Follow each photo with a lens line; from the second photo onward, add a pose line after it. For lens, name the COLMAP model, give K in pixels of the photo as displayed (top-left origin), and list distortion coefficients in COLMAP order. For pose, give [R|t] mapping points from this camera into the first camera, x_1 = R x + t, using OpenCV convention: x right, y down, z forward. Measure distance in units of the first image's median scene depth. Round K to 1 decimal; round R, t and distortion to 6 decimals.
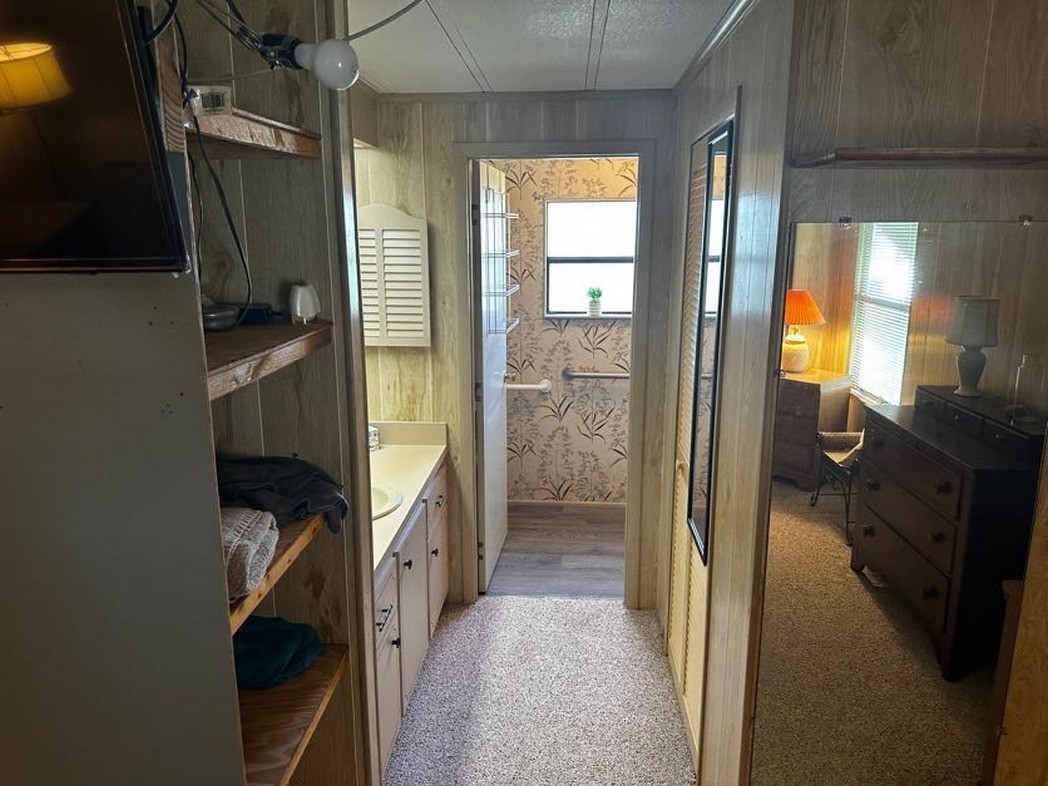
lens RADIAL K [[743.9, 0, 524.0], [0, 743.9, 393.0], [0, 0, 1]] dist [0.048371, -0.043705]
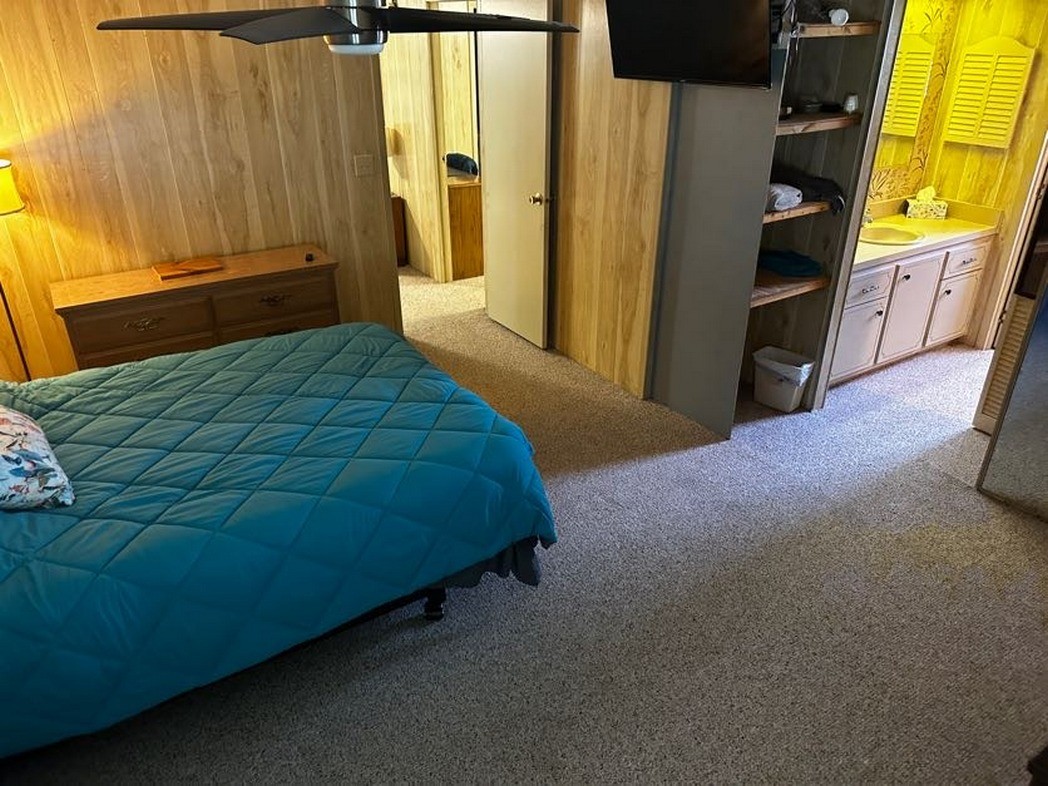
lens RADIAL K [[743.9, 0, 524.0], [0, 743.9, 393.0], [0, 0, 1]] dist [0.048371, -0.043705]
pose [[0.596031, 0.356569, -0.719448, 0.496897], [-0.168491, 0.931585, 0.322119, 0.058078], [0.785084, -0.070773, 0.615332, -0.565027]]
